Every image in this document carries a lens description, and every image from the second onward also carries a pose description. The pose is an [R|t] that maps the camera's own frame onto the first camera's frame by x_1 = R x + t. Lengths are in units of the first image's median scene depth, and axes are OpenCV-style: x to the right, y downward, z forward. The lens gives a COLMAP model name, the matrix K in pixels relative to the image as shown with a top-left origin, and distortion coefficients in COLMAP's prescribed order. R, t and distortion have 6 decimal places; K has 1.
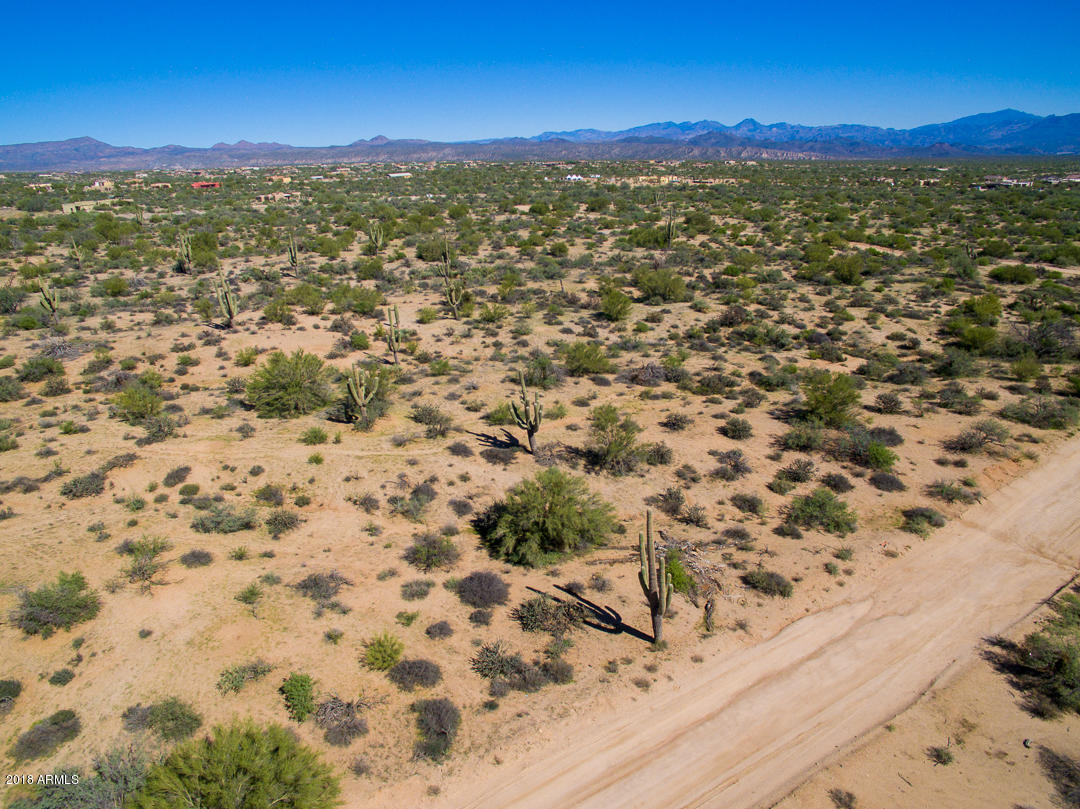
lens RADIAL K [[640.3, 0, 540.0], [0, 640.3, 404.5], [0, 0, 1]] dist [-0.119334, 0.083029]
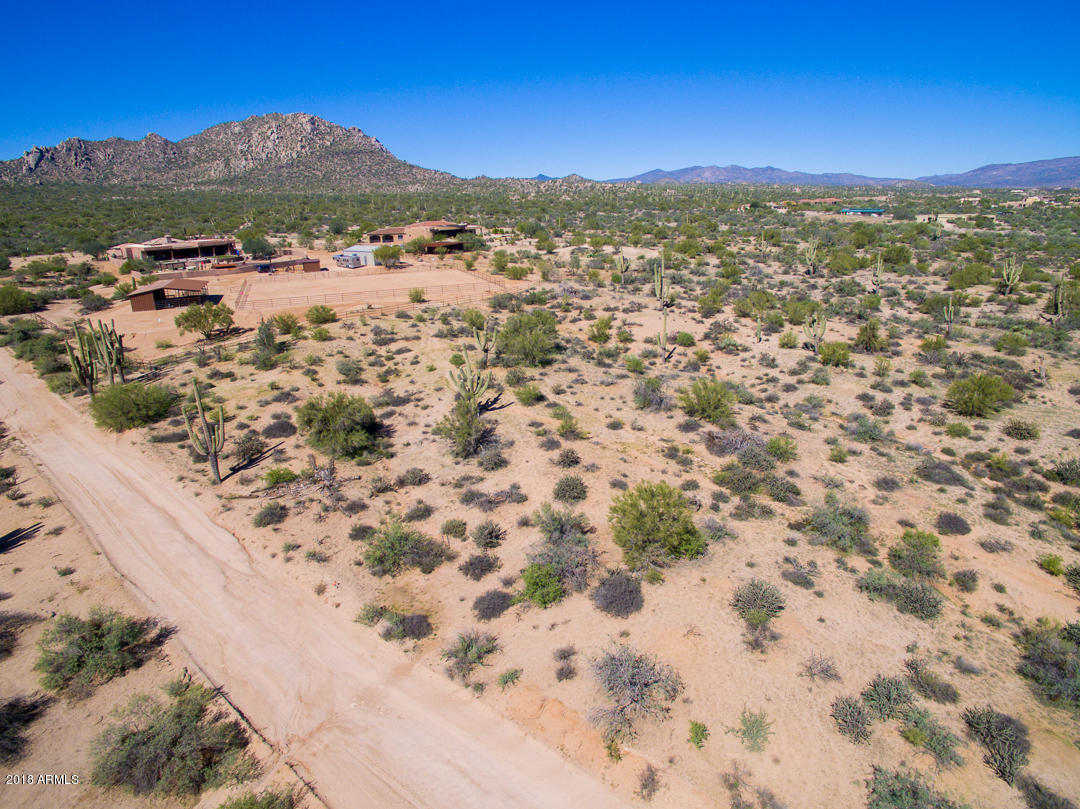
lens RADIAL K [[640.3, 0, 540.0], [0, 640.3, 404.5], [0, 0, 1]] dist [-0.119334, 0.083029]
pose [[0.305570, 0.323970, -0.895360, 1.126561], [-0.344457, 0.914261, 0.213252, -0.251262], [0.887680, 0.243249, 0.390965, 0.693051]]
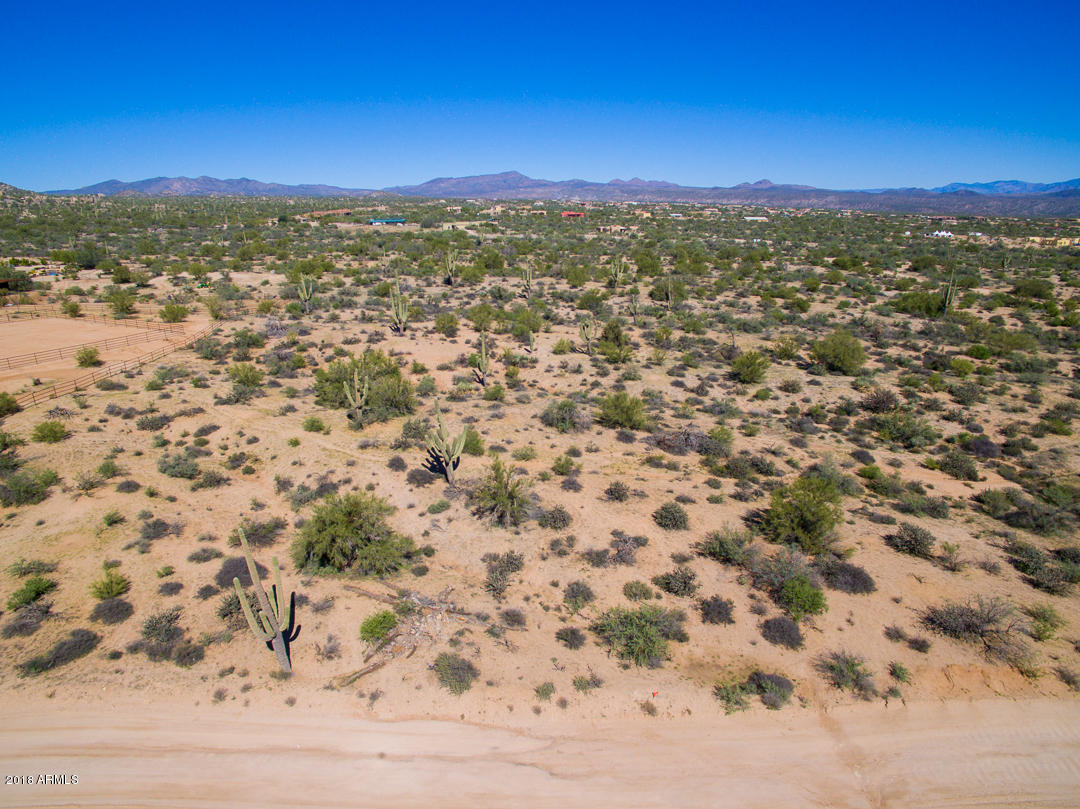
lens RADIAL K [[640.3, 0, 540.0], [0, 640.3, 404.5], [0, 0, 1]] dist [-0.119334, 0.083029]
pose [[0.862567, 0.181768, -0.472163, 0.599388], [-0.209660, 0.977752, -0.006611, -0.072186], [0.460457, 0.104696, 0.881487, 0.182441]]
